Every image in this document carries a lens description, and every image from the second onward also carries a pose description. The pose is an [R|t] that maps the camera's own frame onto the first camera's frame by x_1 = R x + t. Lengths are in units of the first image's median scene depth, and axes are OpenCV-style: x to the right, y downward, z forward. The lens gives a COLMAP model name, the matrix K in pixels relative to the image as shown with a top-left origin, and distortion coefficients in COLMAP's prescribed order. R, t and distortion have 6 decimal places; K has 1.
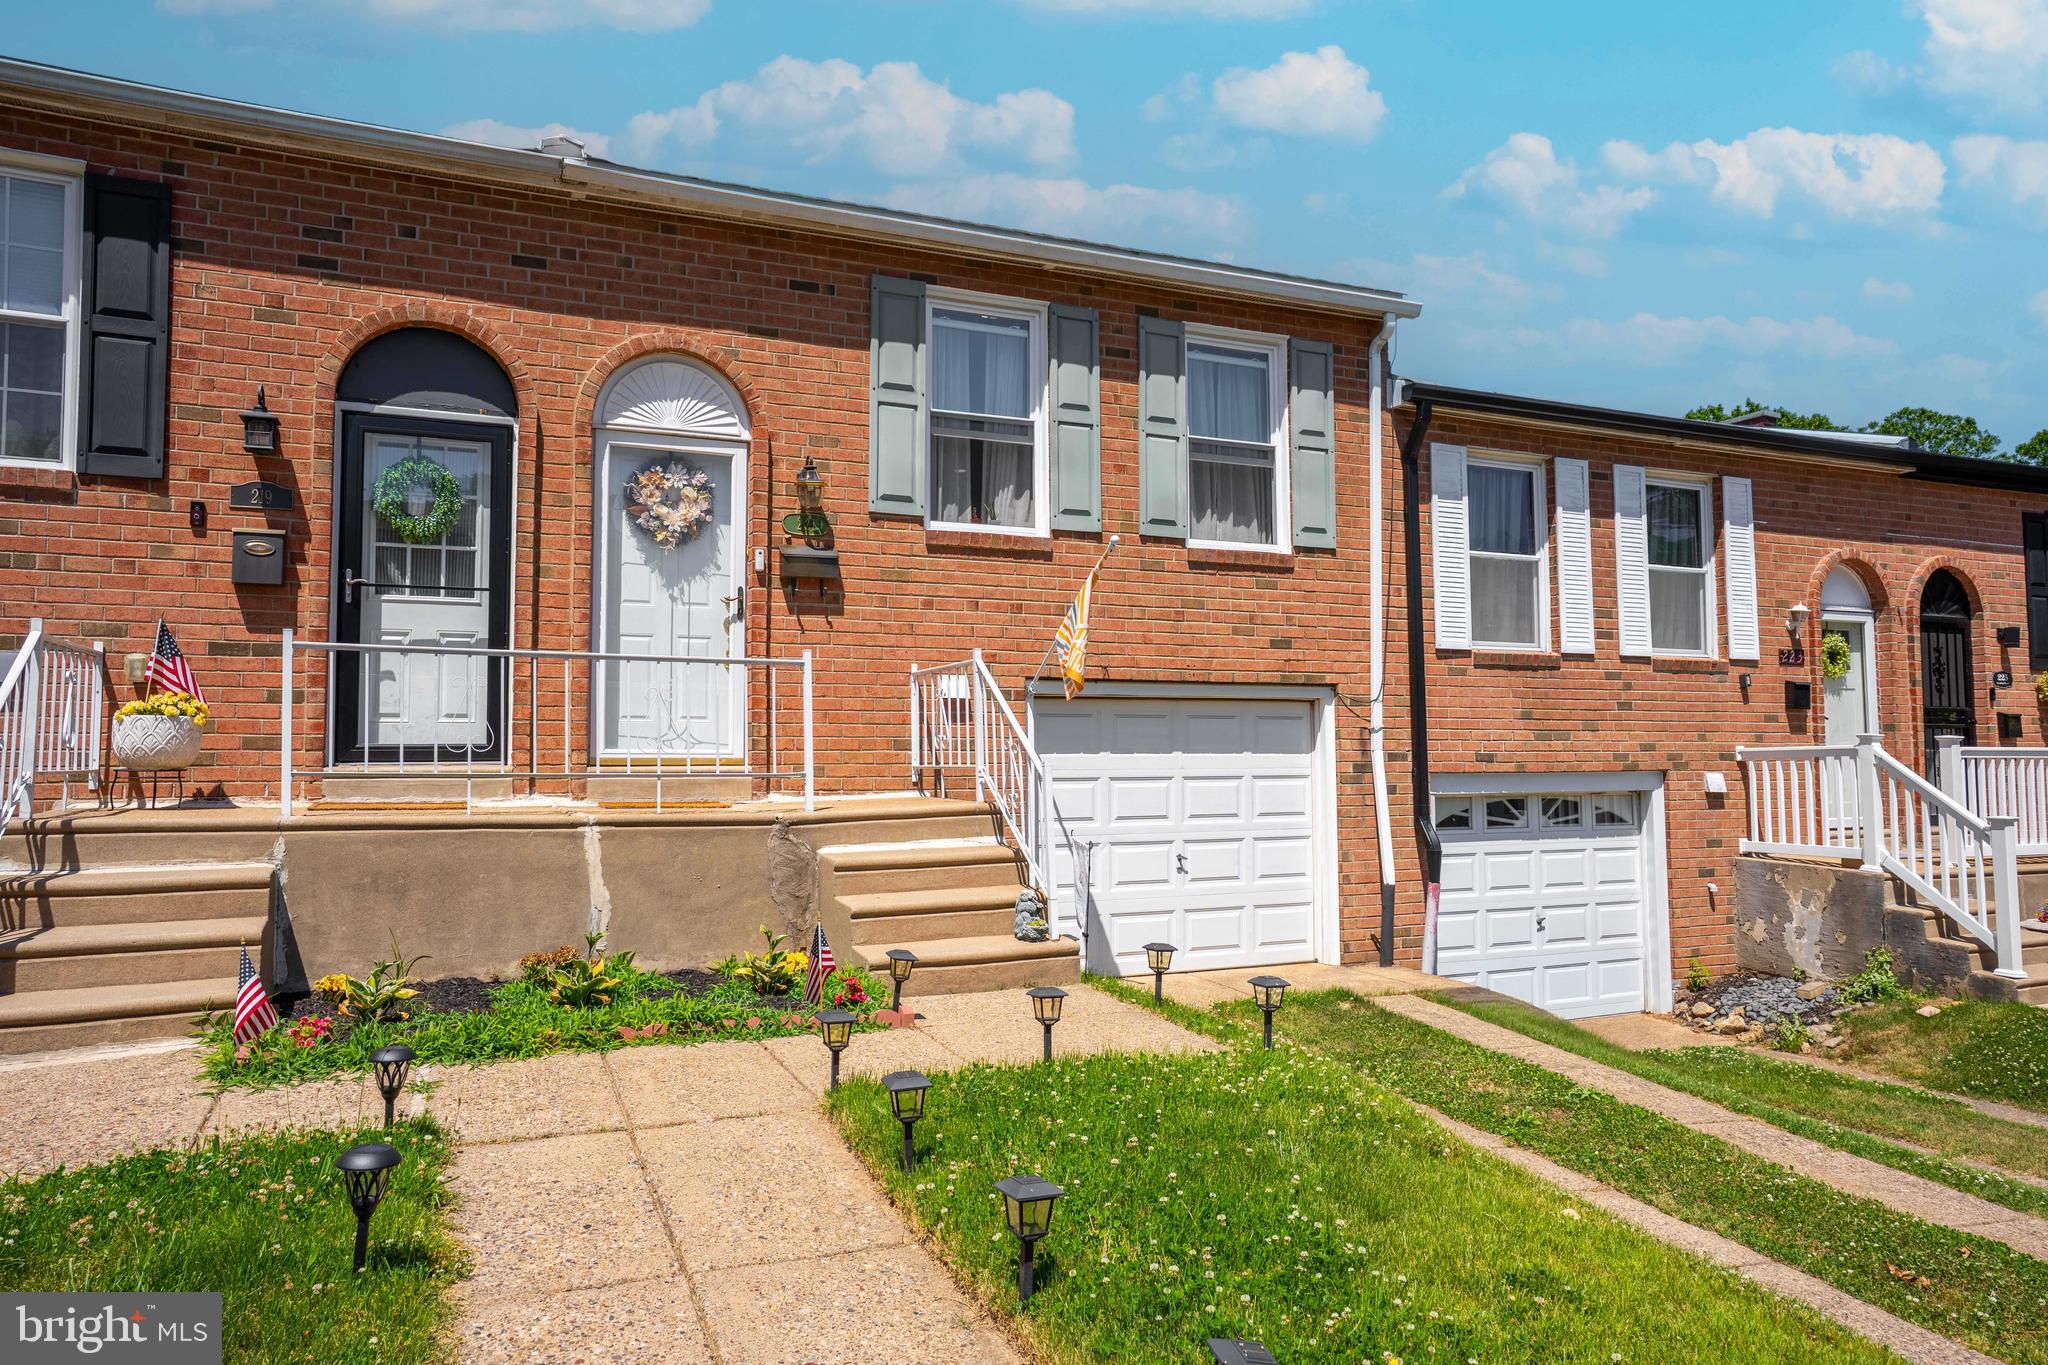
lens RADIAL K [[1412.1, 0, 1024.5], [0, 1412.1, 686.7], [0, 0, 1]] dist [0.018595, 0.013896]
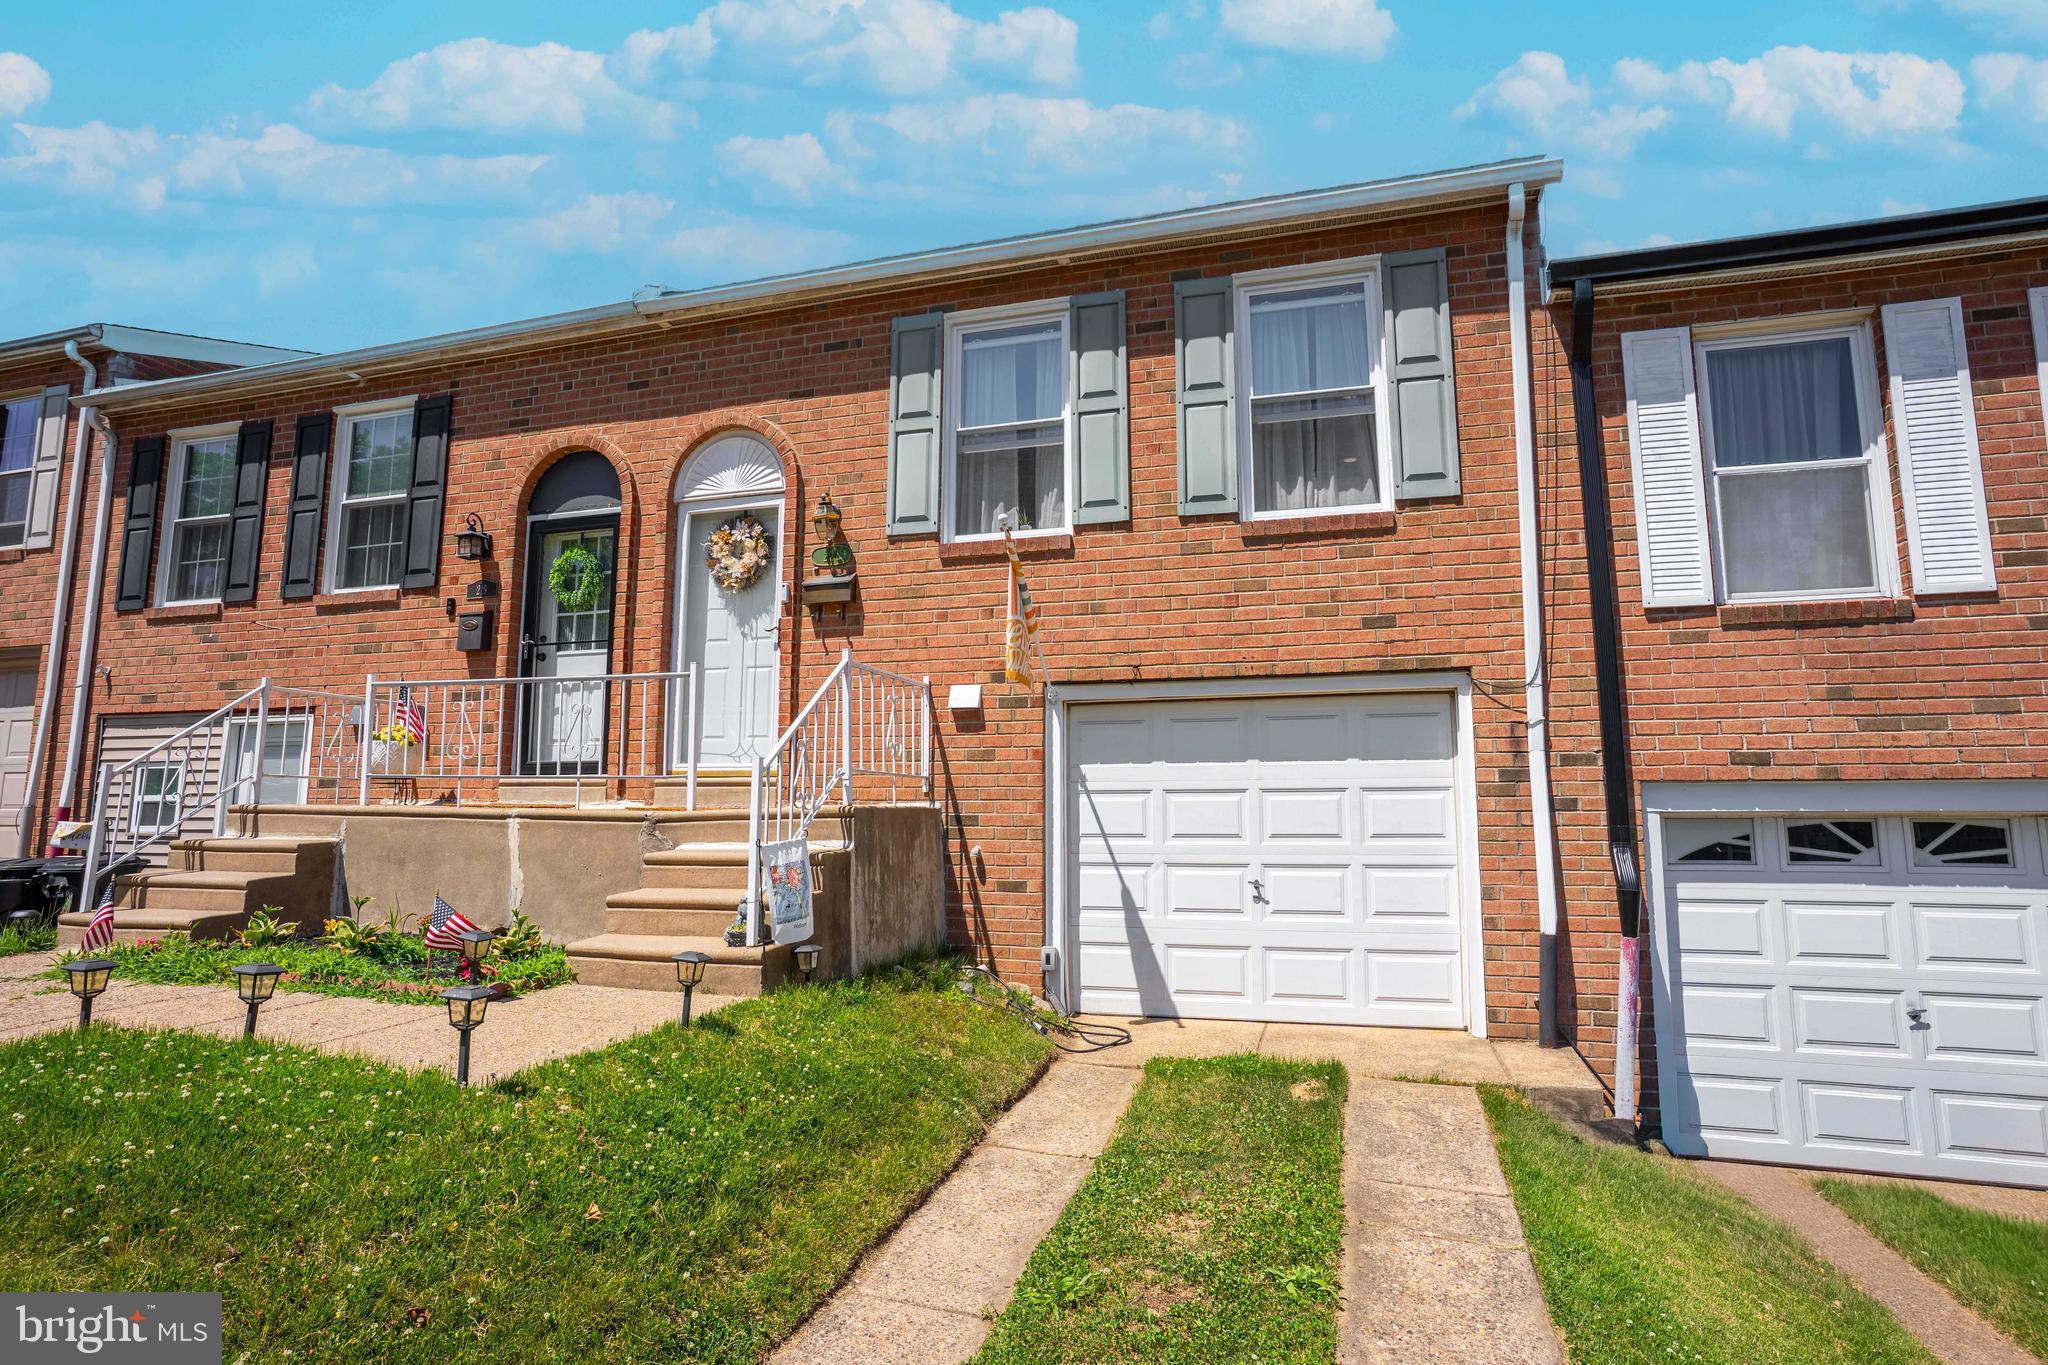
lens RADIAL K [[1131.3, 0, 987.5], [0, 1131.3, 679.0], [0, 0, 1]] dist [-0.046350, 0.029316]
pose [[0.742809, -0.077265, -0.665030, 0.492217], [0.029230, 0.996114, -0.083083, 0.054516], [0.668865, 0.042276, 0.742181, 0.421338]]
